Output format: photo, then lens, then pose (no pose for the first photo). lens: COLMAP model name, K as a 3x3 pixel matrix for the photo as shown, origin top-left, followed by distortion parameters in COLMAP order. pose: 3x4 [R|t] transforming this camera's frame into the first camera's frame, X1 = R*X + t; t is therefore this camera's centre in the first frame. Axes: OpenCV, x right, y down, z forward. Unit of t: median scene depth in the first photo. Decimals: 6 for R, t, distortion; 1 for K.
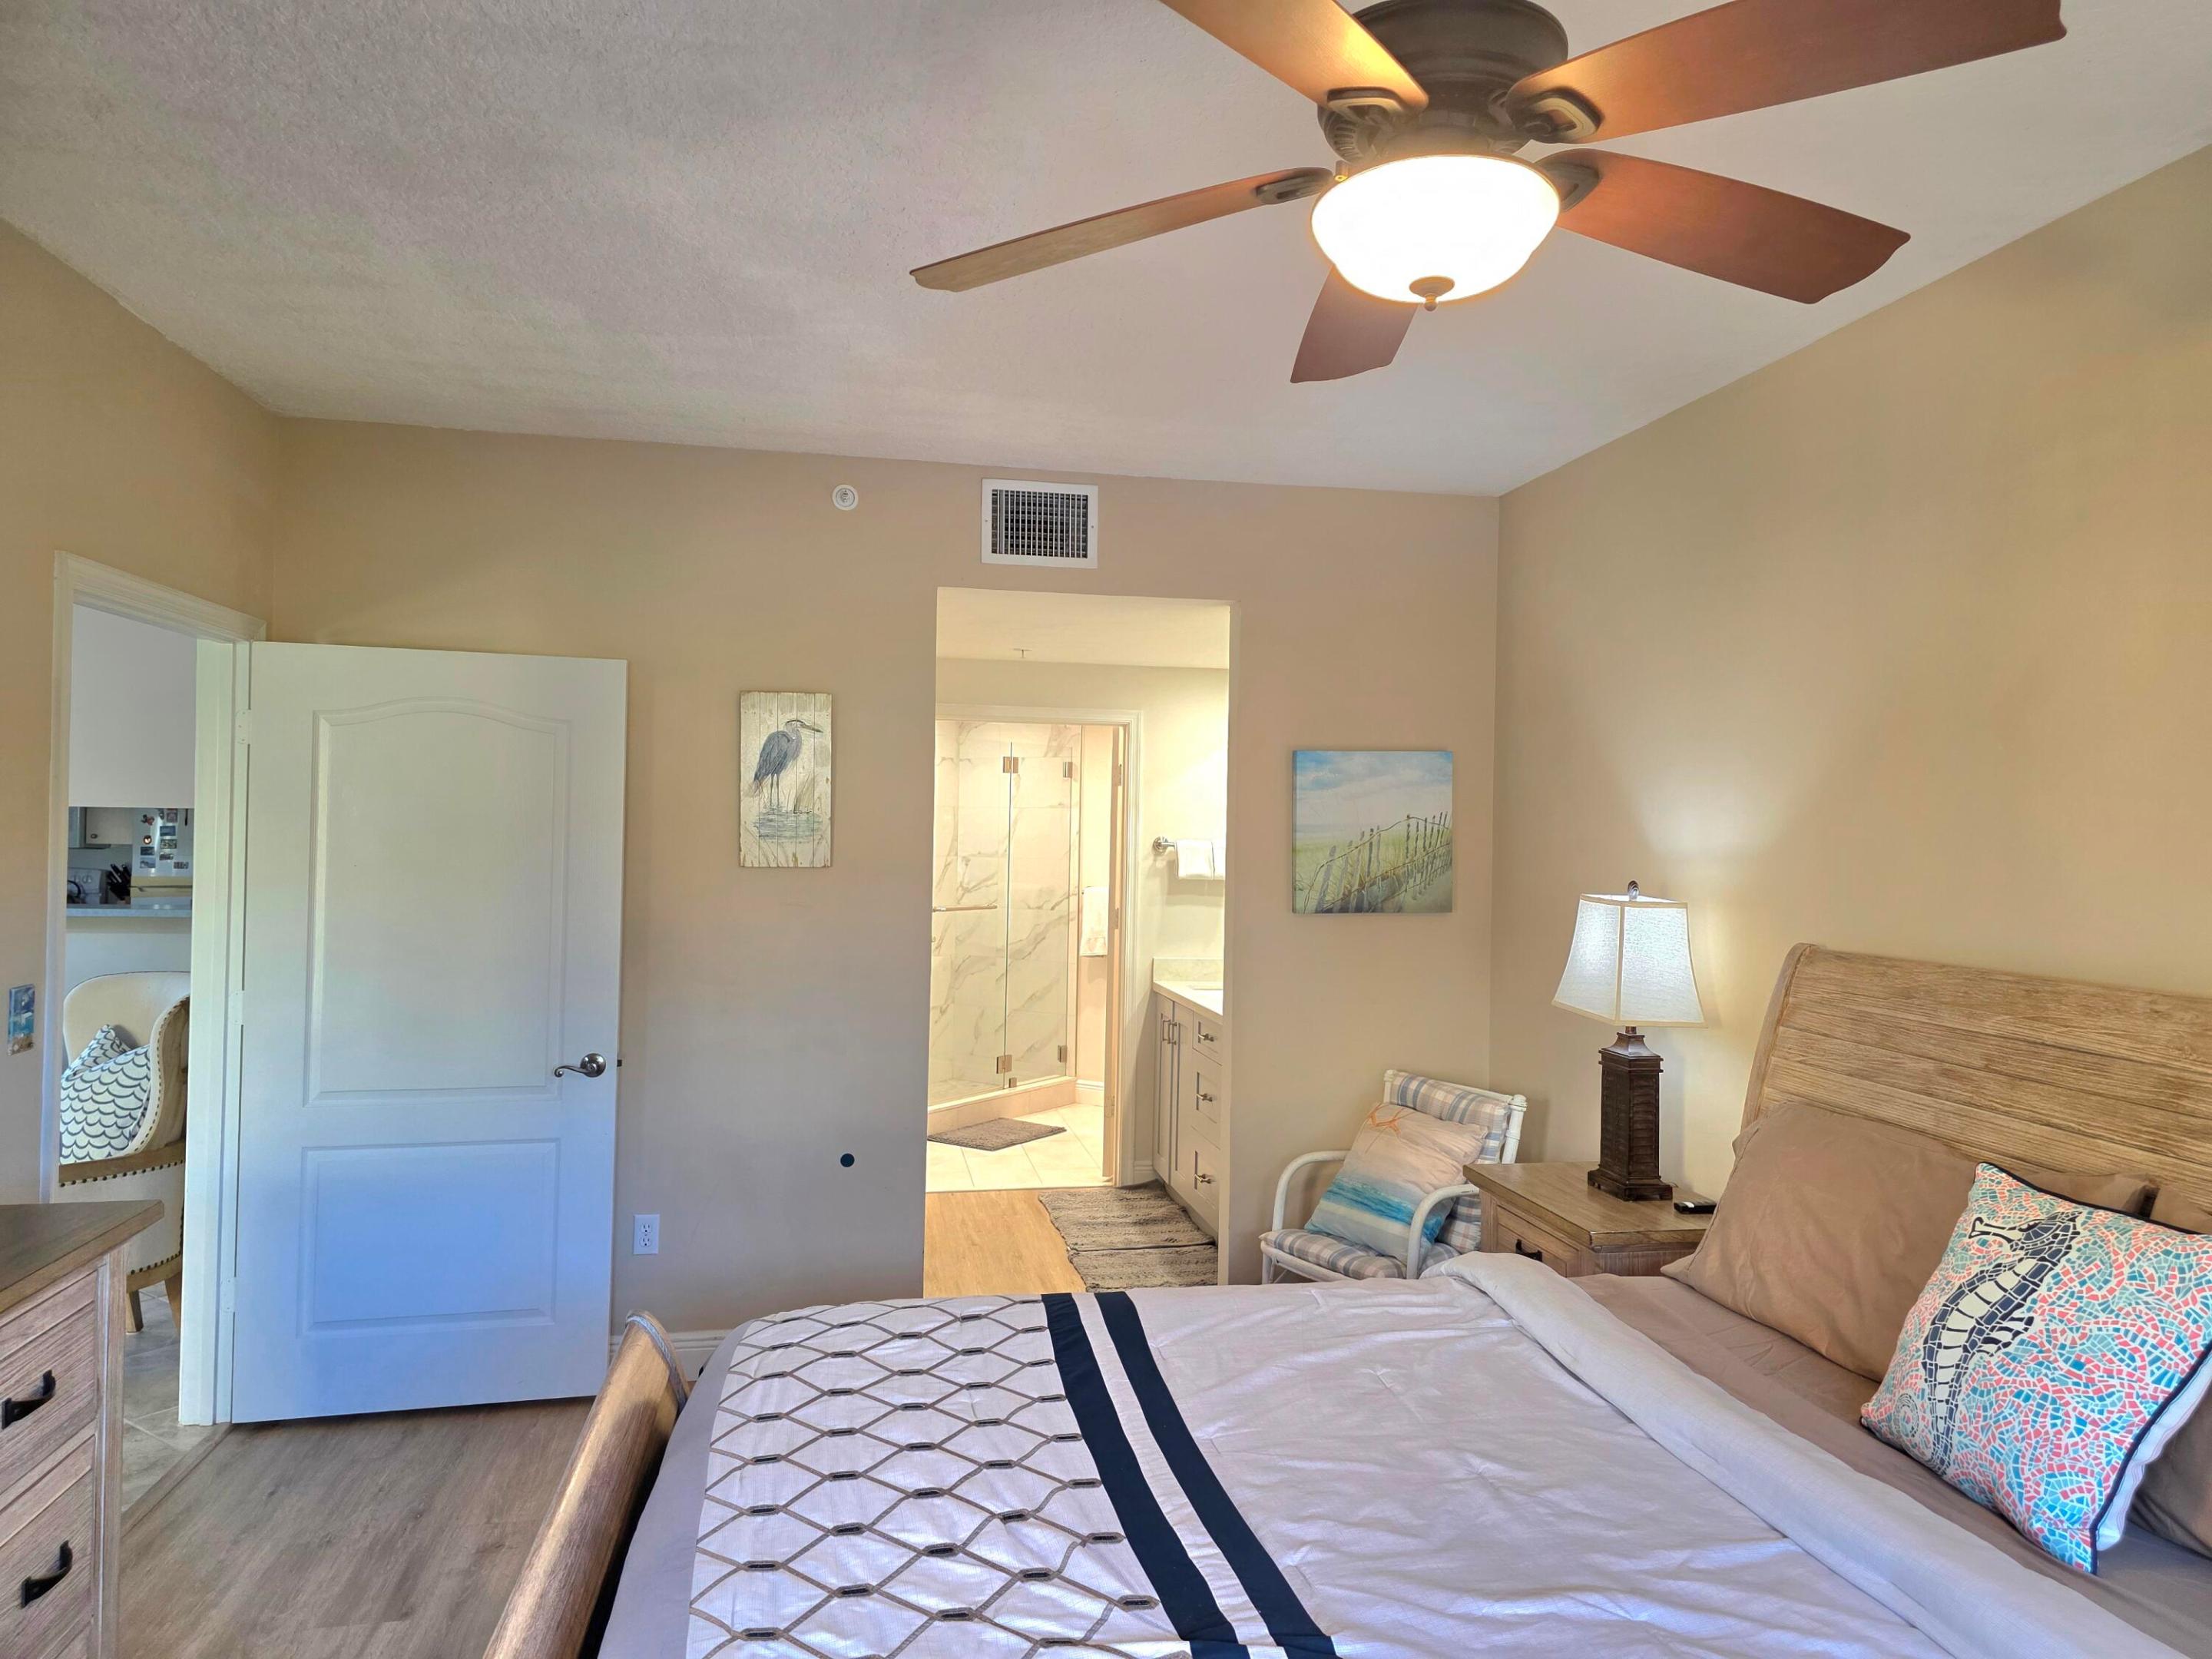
lens RADIAL K [[1471.9, 0, 1099.2], [0, 1471.9, 810.6], [0, 0, 1]] dist [0.069426, -0.065048]
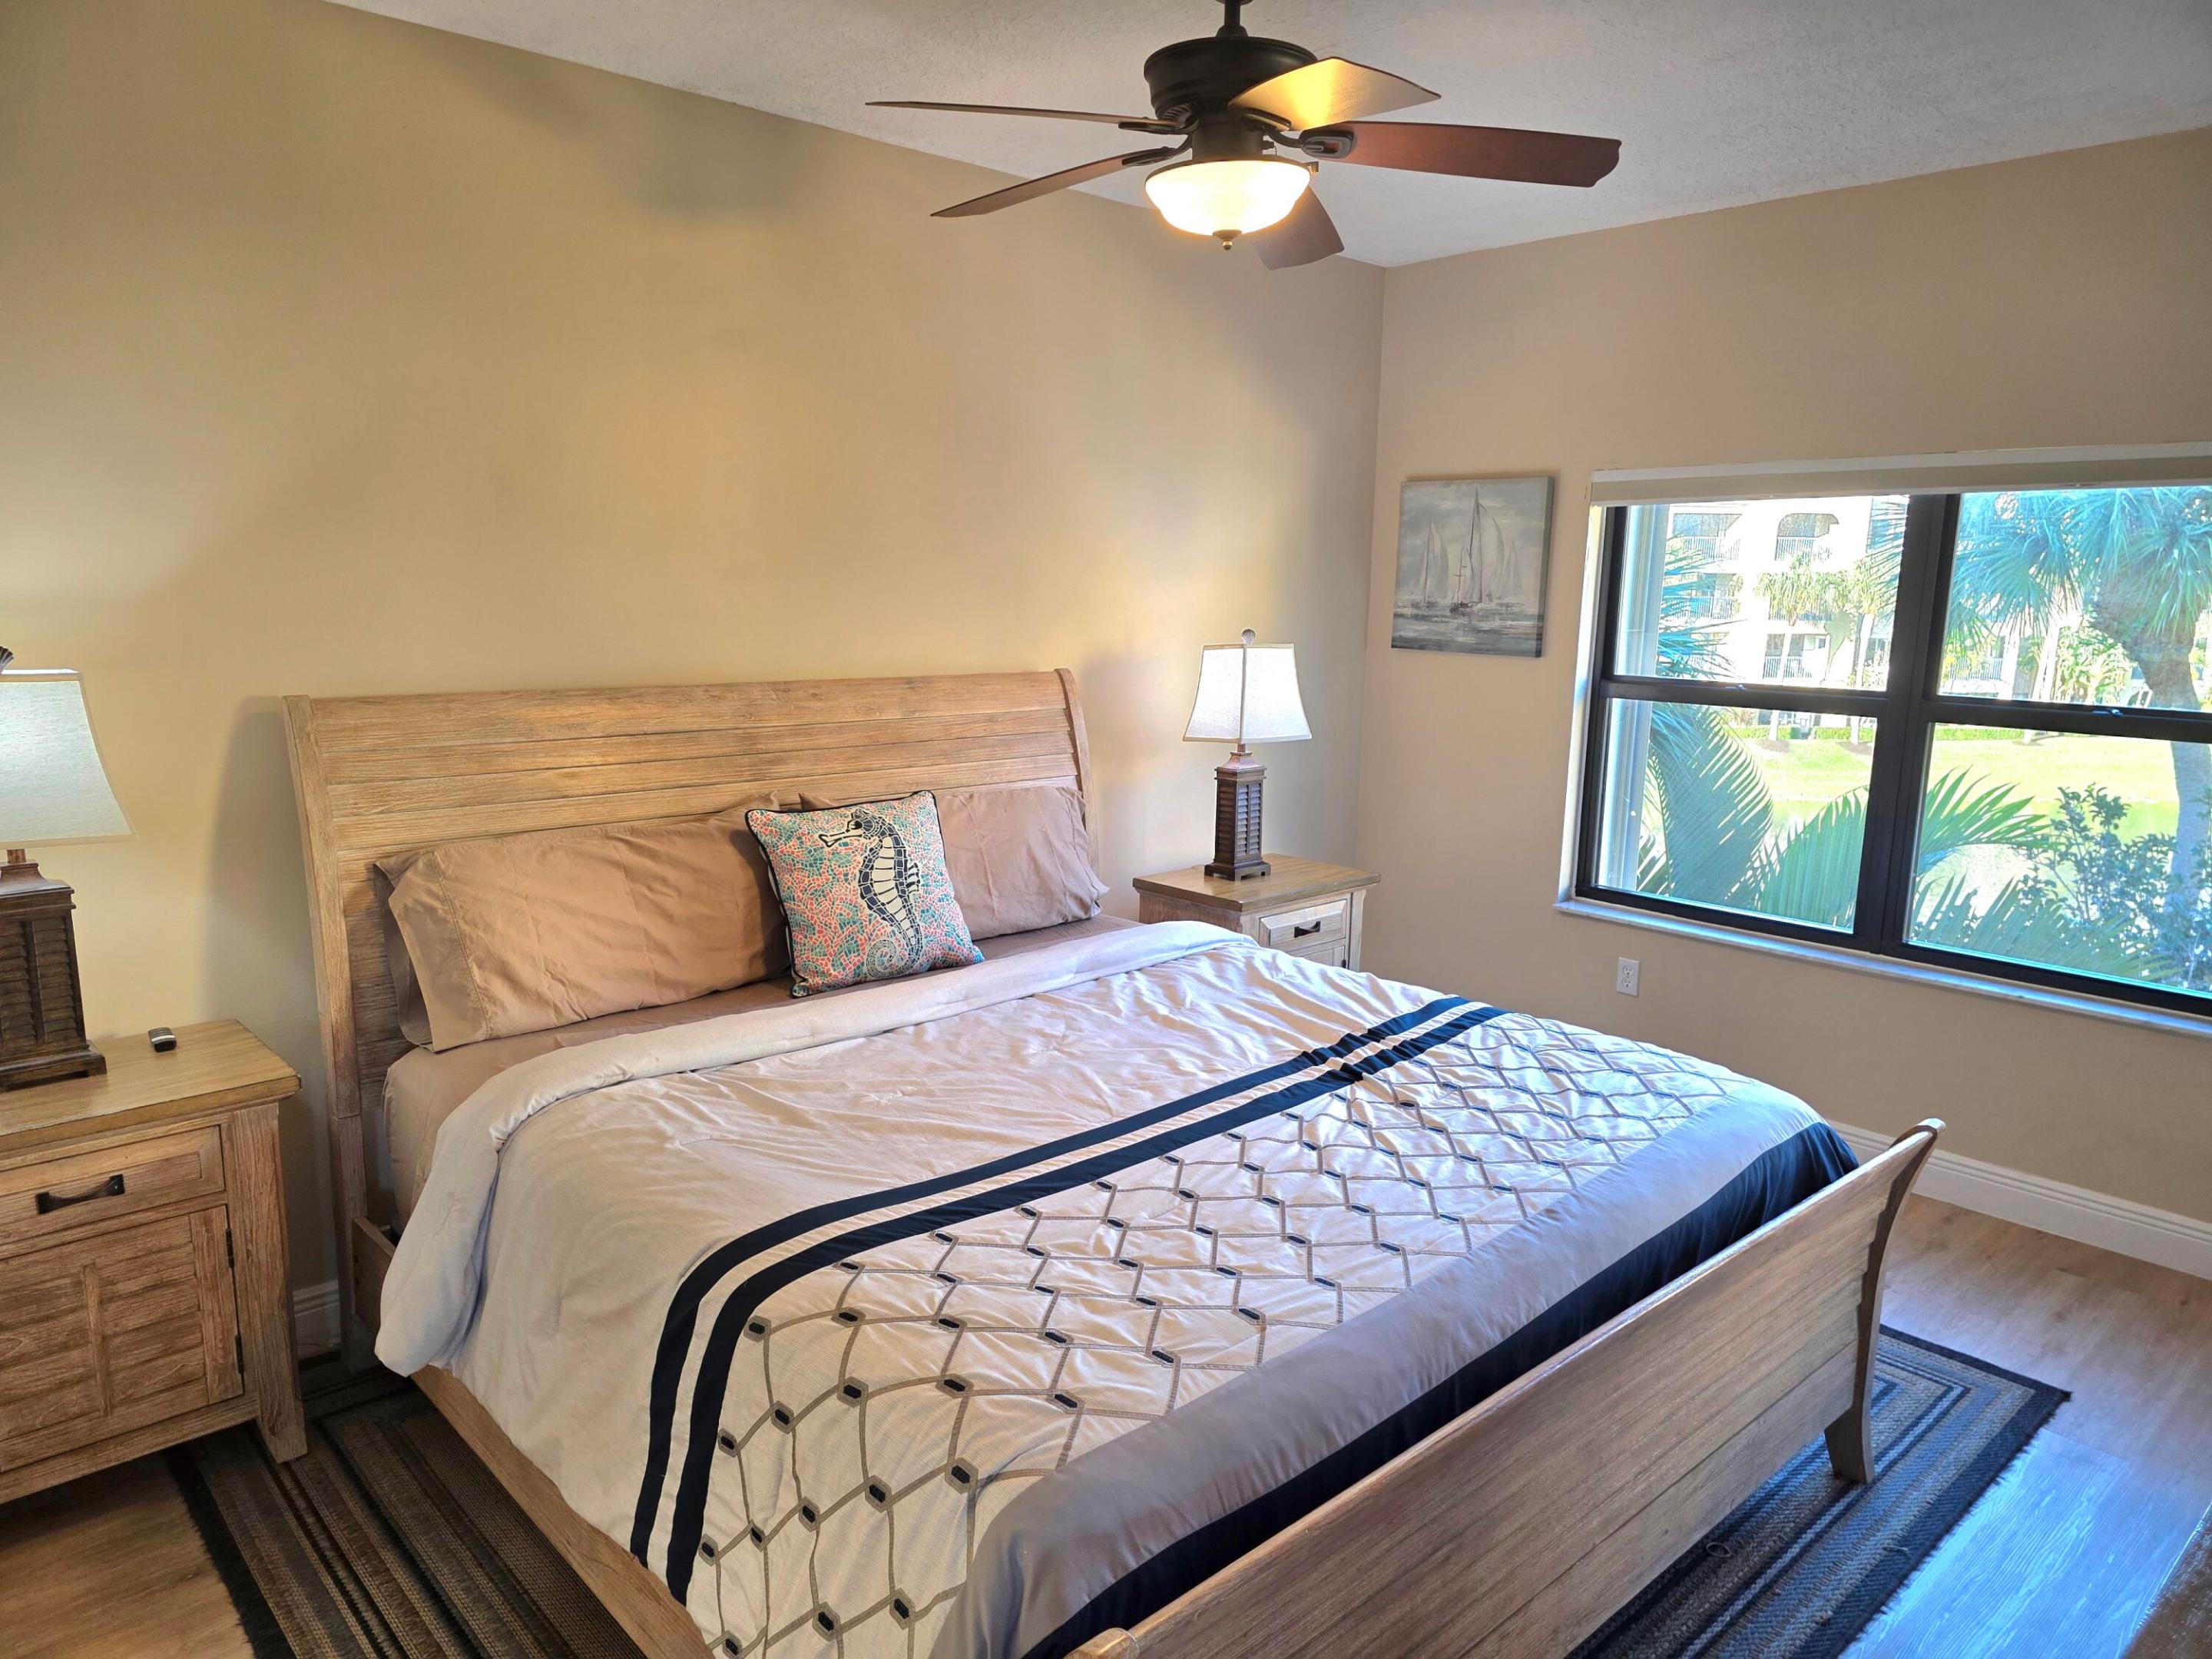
lens RADIAL K [[1483.8, 0, 1106.0], [0, 1483.8, 829.5], [0, 0, 1]] dist [0.129481, 0.001492]
pose [[-0.544577, -0.179704, 0.819233, -0.907512], [-0.037405, 0.981008, 0.190326, -0.046248], [-0.837877, 0.073003, -0.540956, 1.682942]]
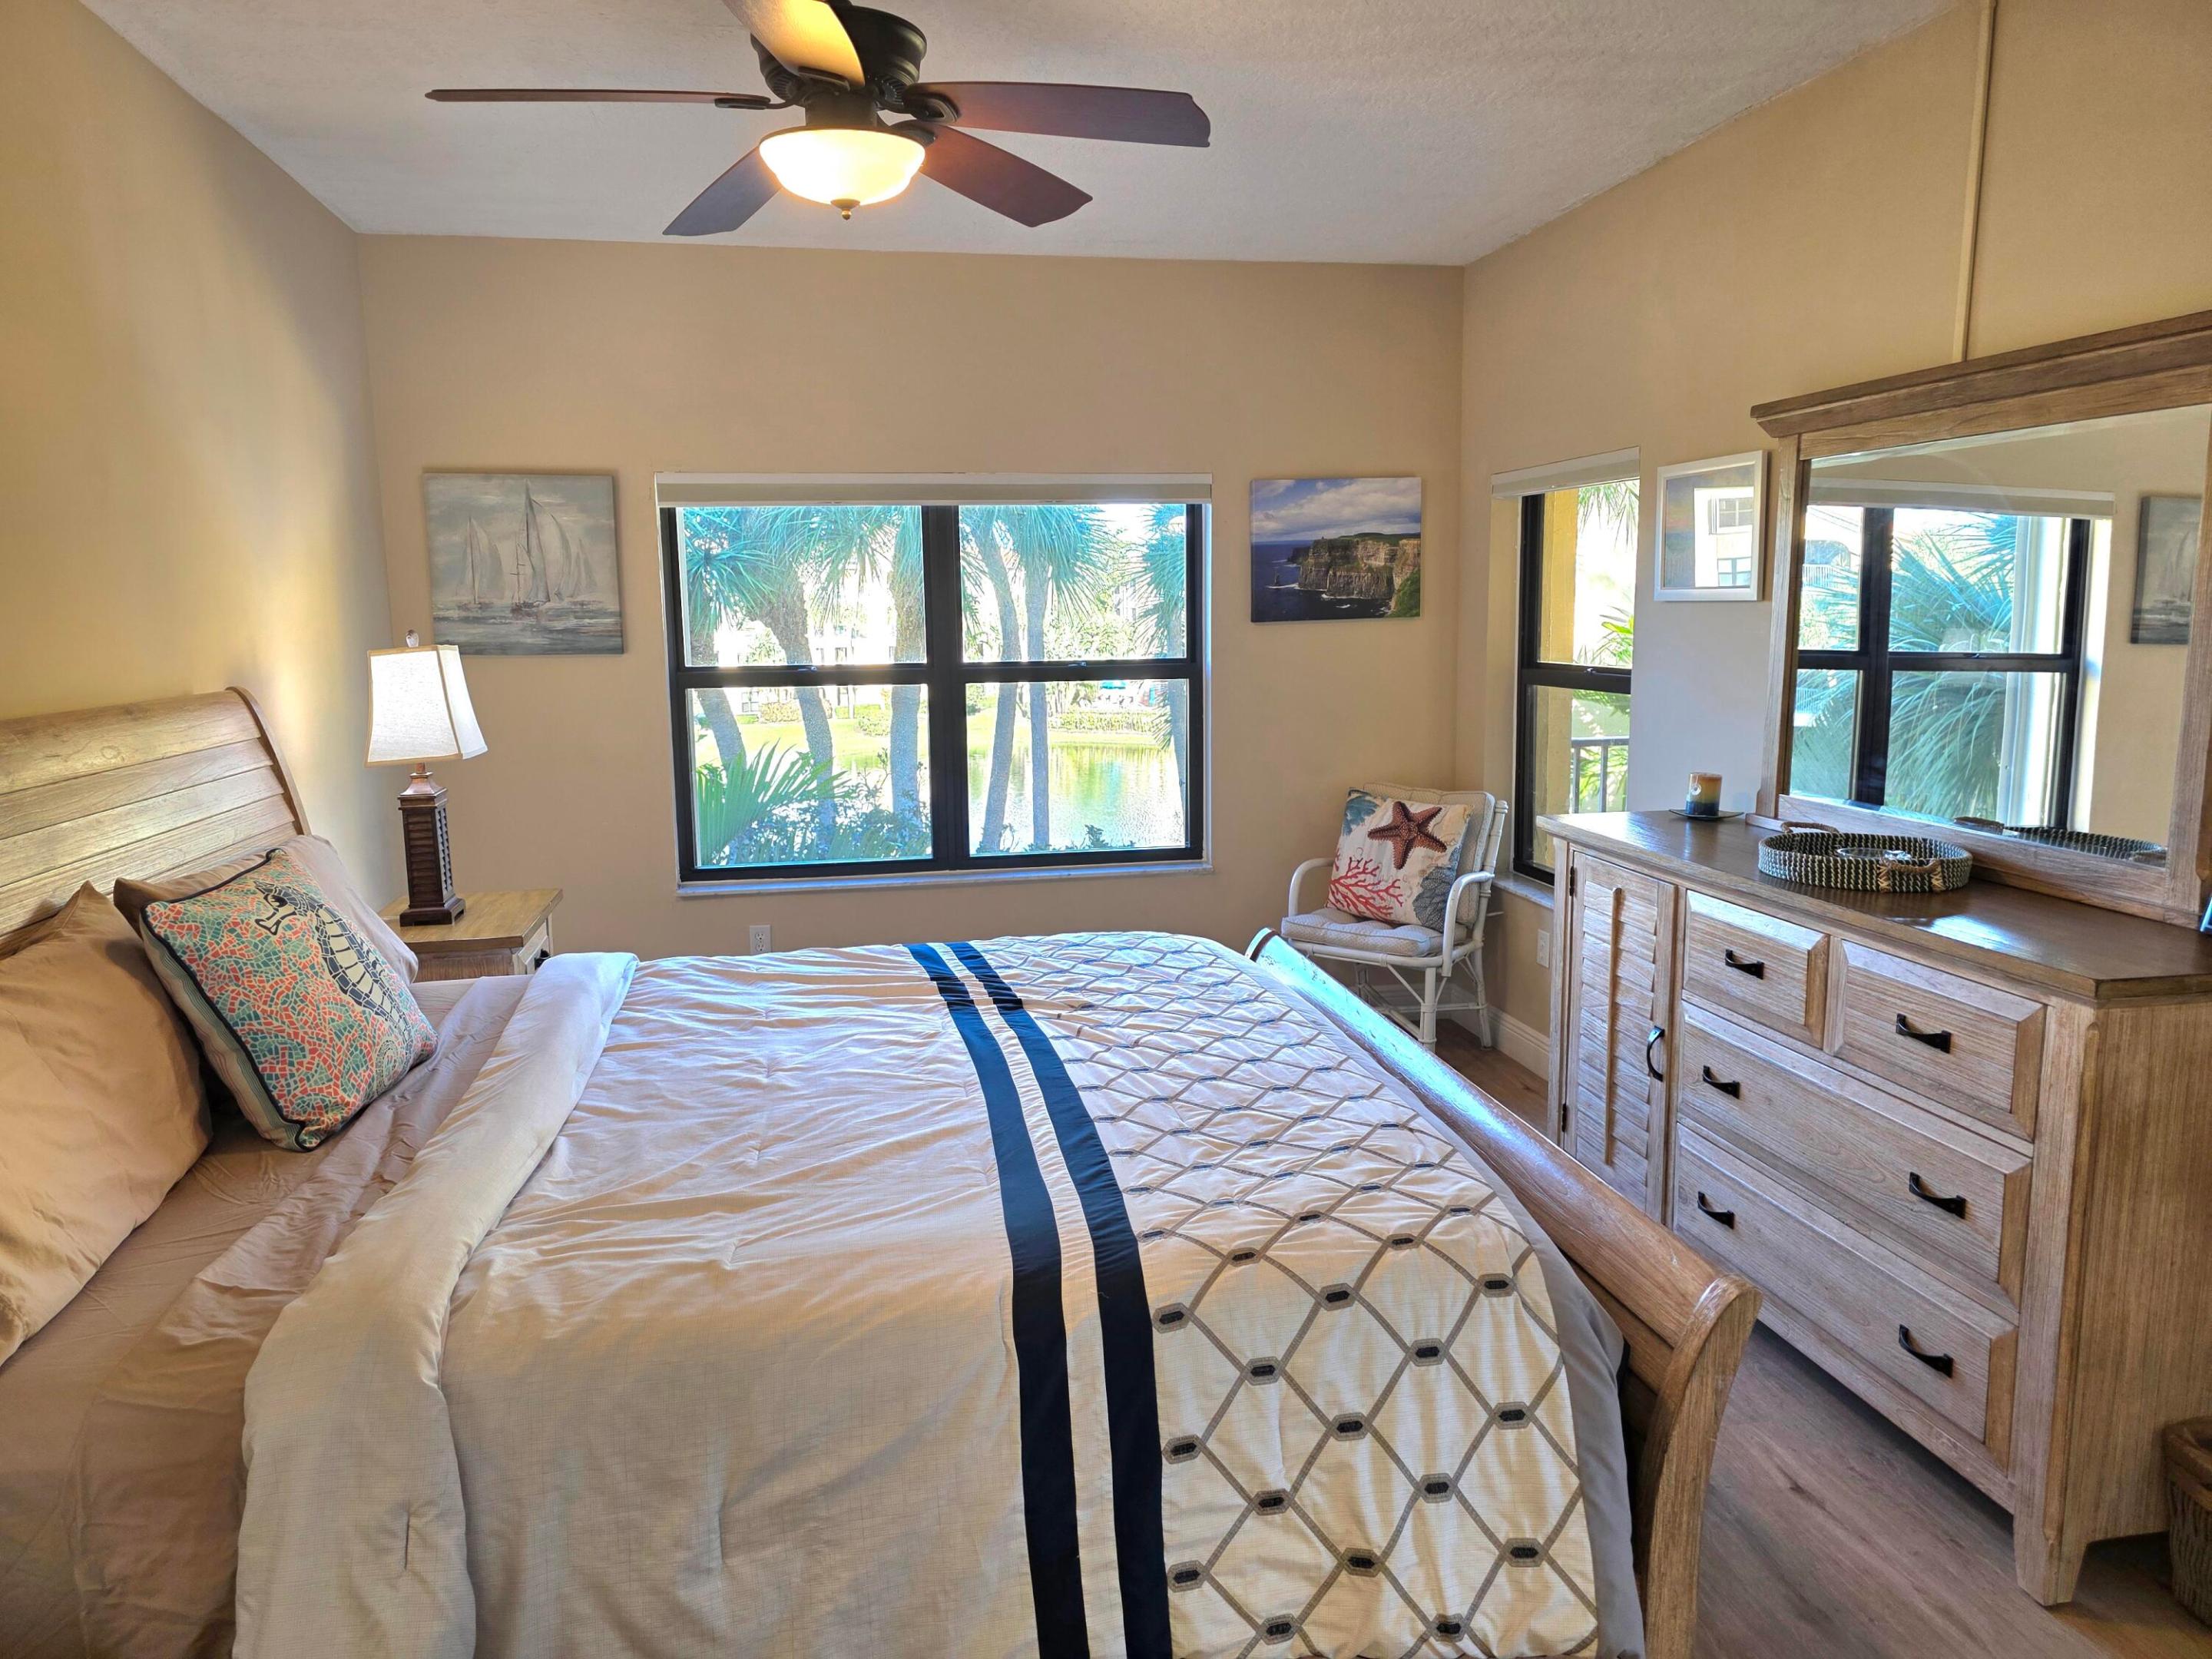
lens RADIAL K [[1471.9, 0, 1099.2], [0, 1471.9, 810.6], [0, 0, 1]] dist [0.069426, -0.065048]
pose [[-0.999920, -0.006927, -0.010537, -0.015972], [-0.008241, 0.991443, 0.130282, 0.047661], [0.009544, 0.130359, -0.991421, 2.187327]]
